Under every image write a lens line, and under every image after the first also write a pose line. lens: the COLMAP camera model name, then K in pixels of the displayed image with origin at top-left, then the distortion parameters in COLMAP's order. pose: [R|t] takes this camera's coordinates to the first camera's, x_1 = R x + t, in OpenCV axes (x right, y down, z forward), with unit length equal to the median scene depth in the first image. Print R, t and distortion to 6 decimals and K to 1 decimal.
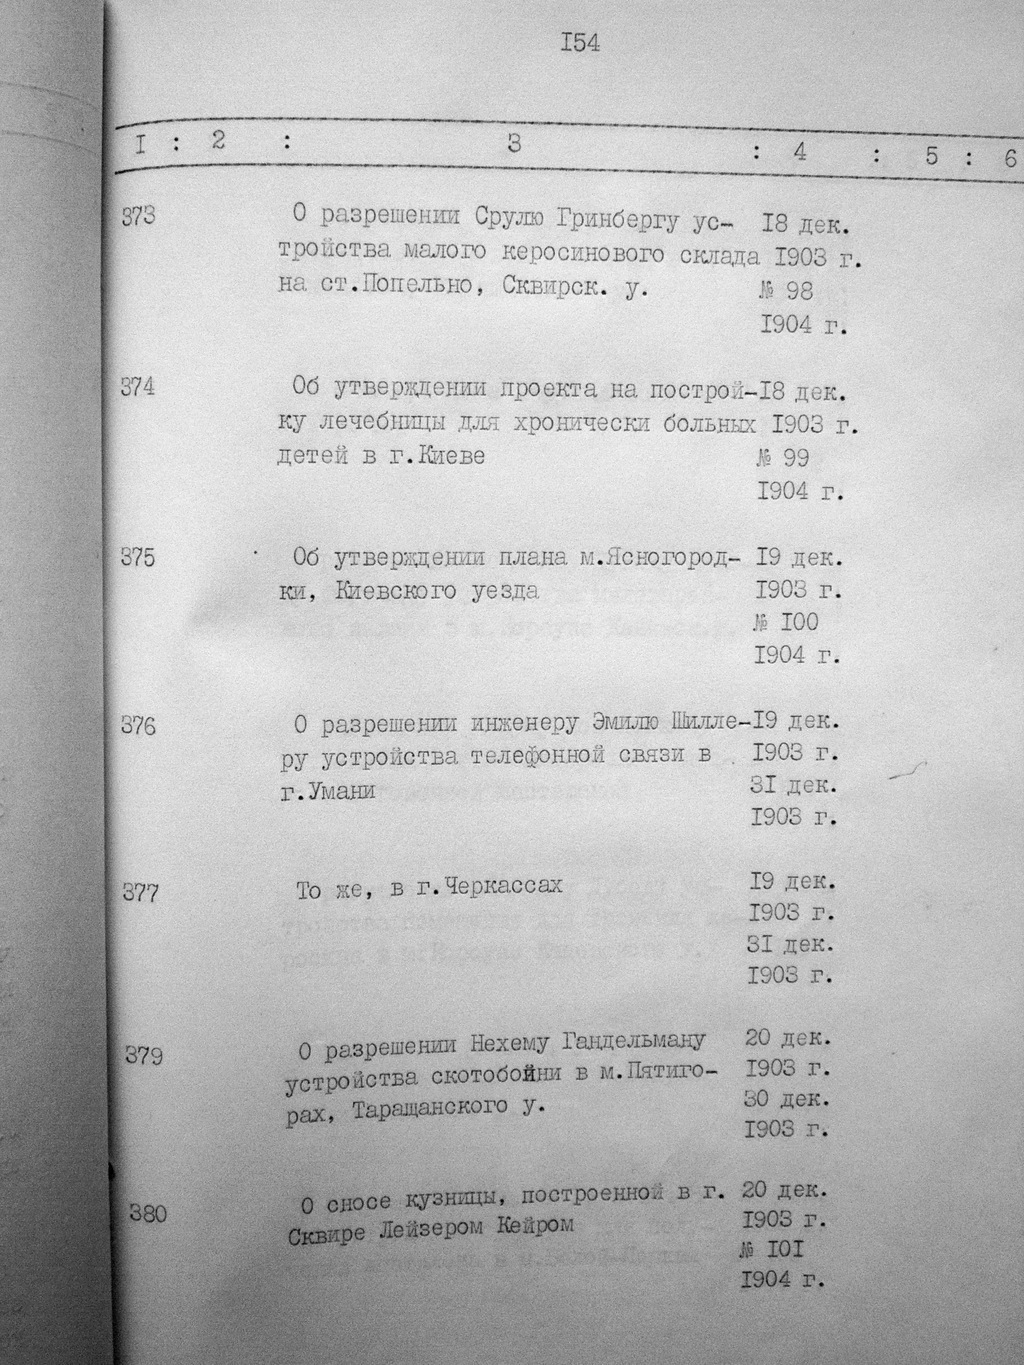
lens RADIAL K [[1880.3, 0, 512.3], [0, 1880.3, 649.9], [0, 0, 1]] dist [-0.042306, -0.033094]
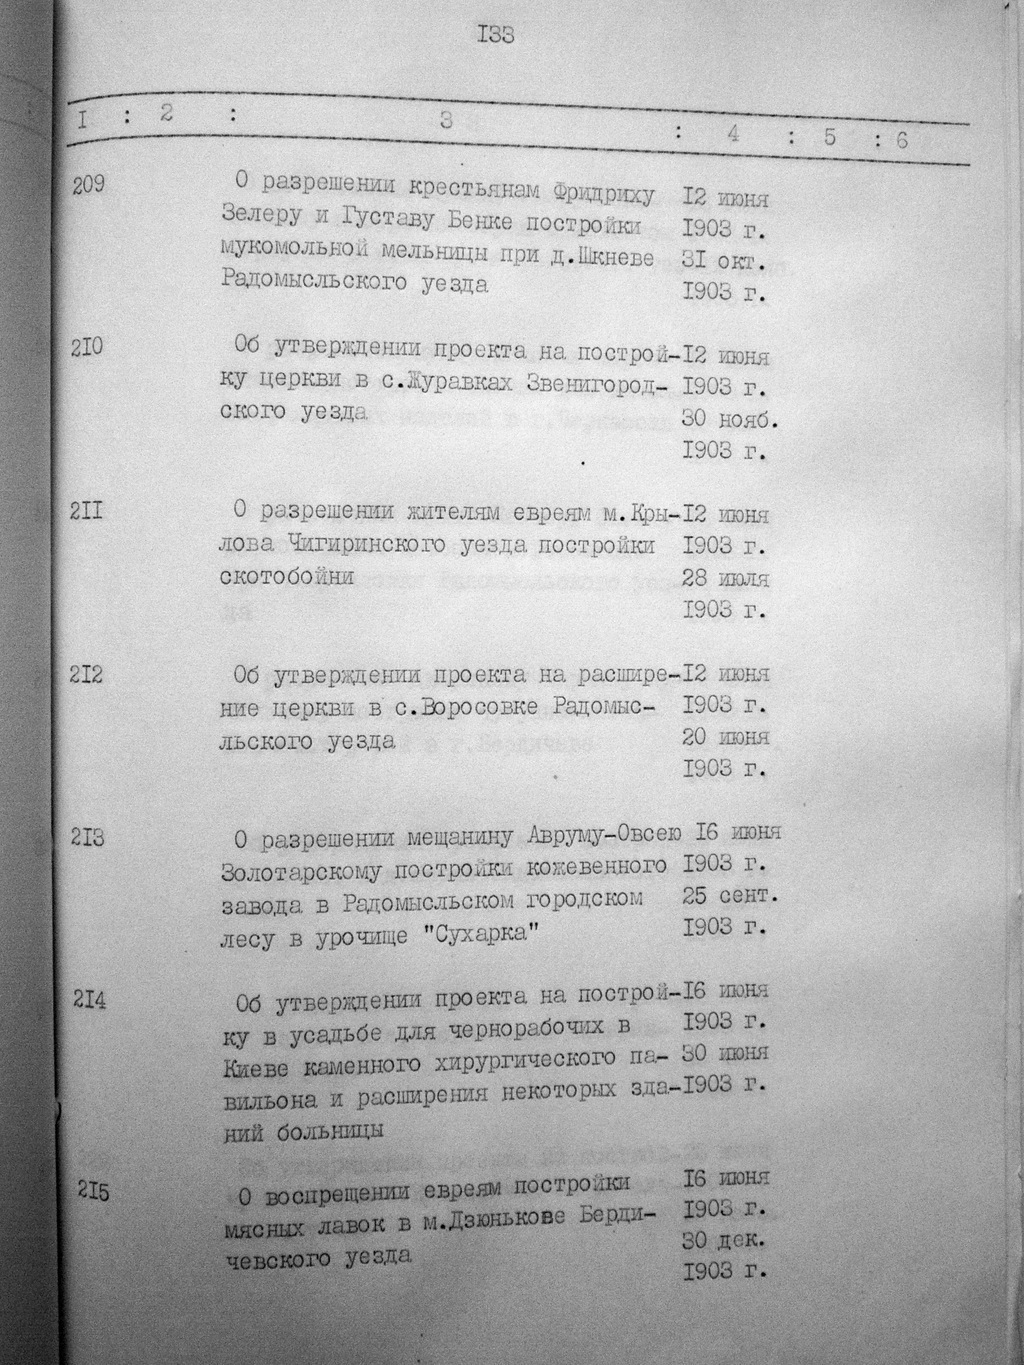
lens RADIAL K [[1822.2, 0, 481.3], [0, 1822.2, 796.1], [0, 0, 1]] dist [-0.039628, -0.028245]
pose [[0.999793, -0.007635, 0.018859, -0.001251], [0.009257, 0.996121, -0.087504, 0.194228], [-0.018118, 0.087661, 0.995986, 0.018717]]
